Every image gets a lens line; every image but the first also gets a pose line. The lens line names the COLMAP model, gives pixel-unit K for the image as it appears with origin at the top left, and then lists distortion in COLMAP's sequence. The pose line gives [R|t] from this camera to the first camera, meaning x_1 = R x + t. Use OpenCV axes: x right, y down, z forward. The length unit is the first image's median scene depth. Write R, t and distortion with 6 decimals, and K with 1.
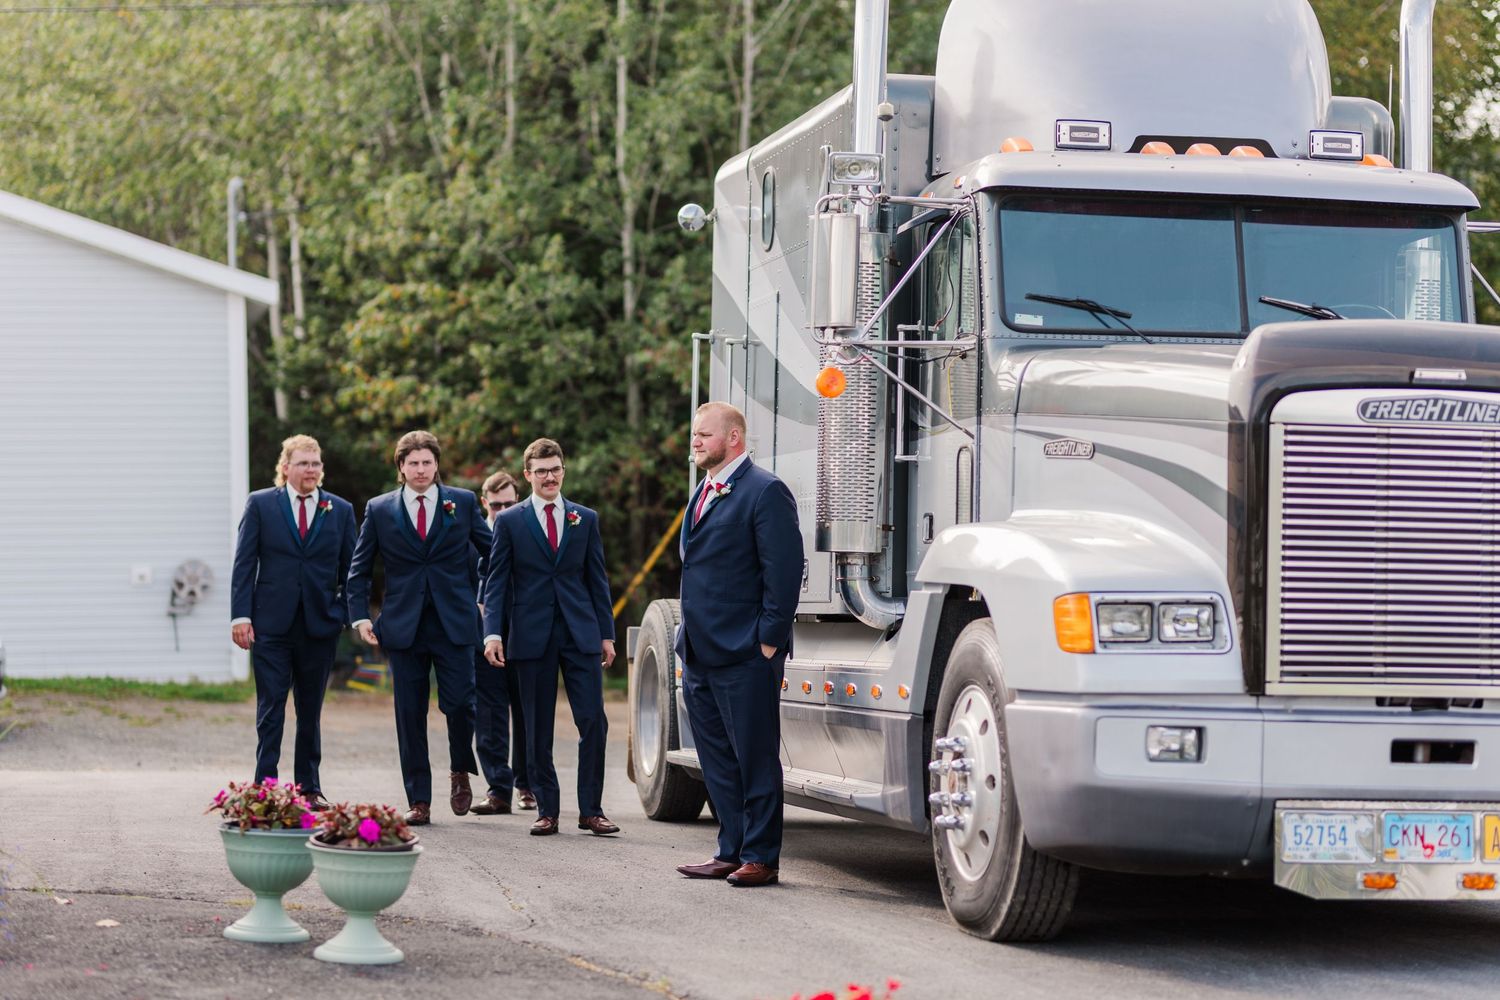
lens RADIAL K [[3601.5, 0, 750.0], [0, 3601.5, 500.0], [0, 0, 1]] dist [-0.018937, -0.310714]
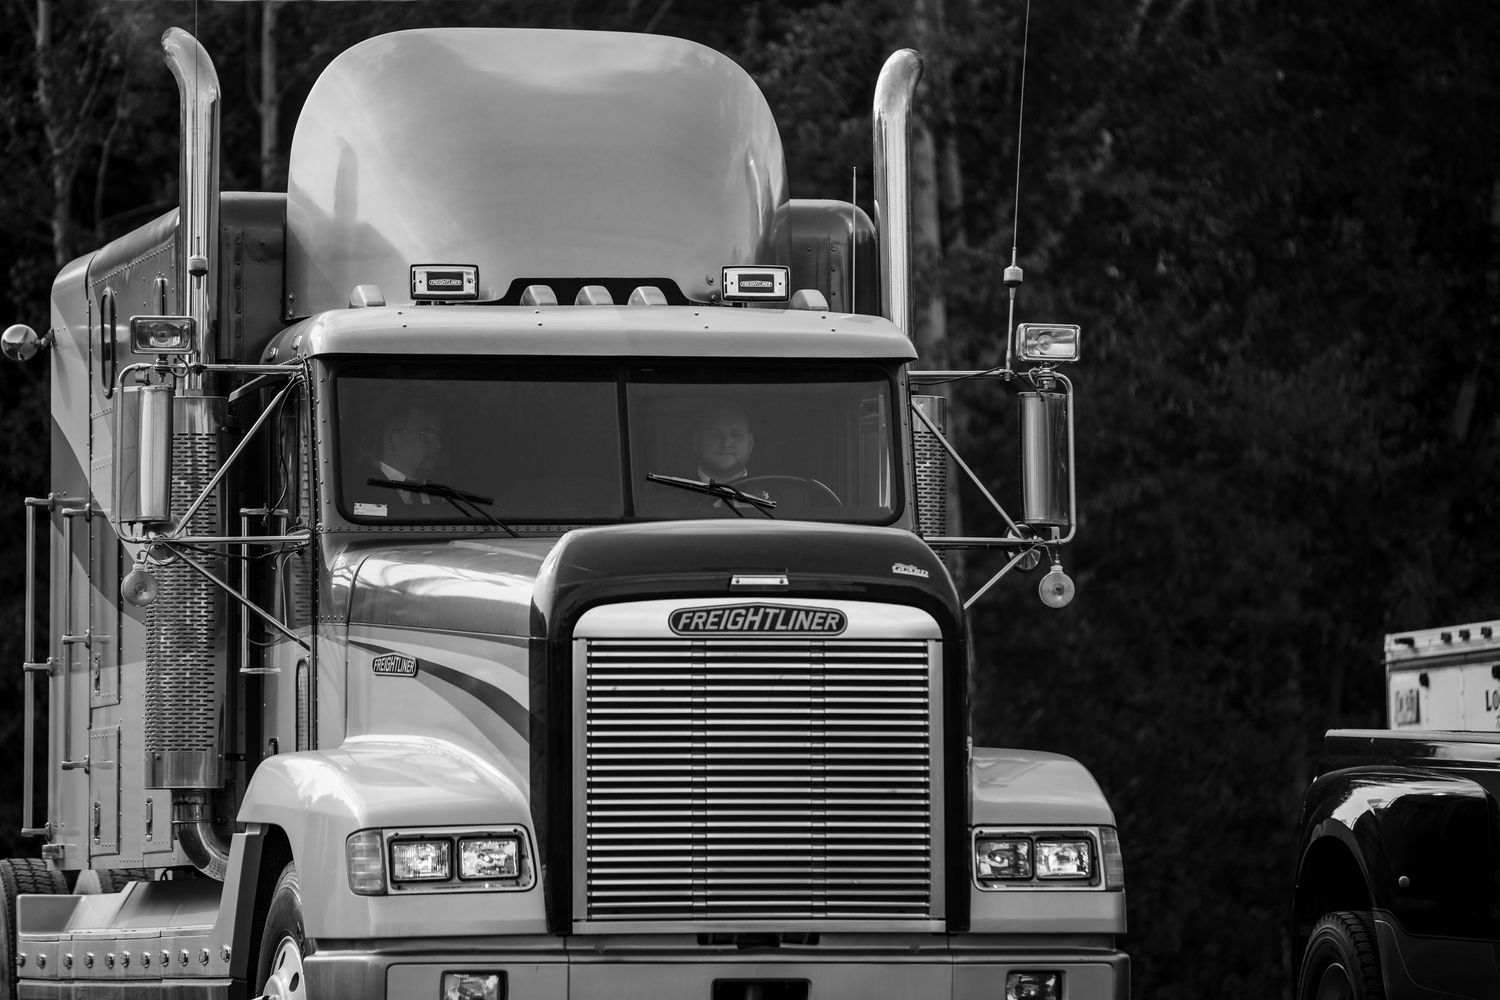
lens RADIAL K [[8672.5, 0, 750.0], [0, 8672.5, 500.0], [0, 0, 1]] dist [0.188700, 175.697009]
pose [[0.999476, -0.024716, 0.020896, 0.127464], [0.025041, 0.999567, -0.015466, -0.018876], [-0.020505, 0.015981, 0.999662, -1.078676]]
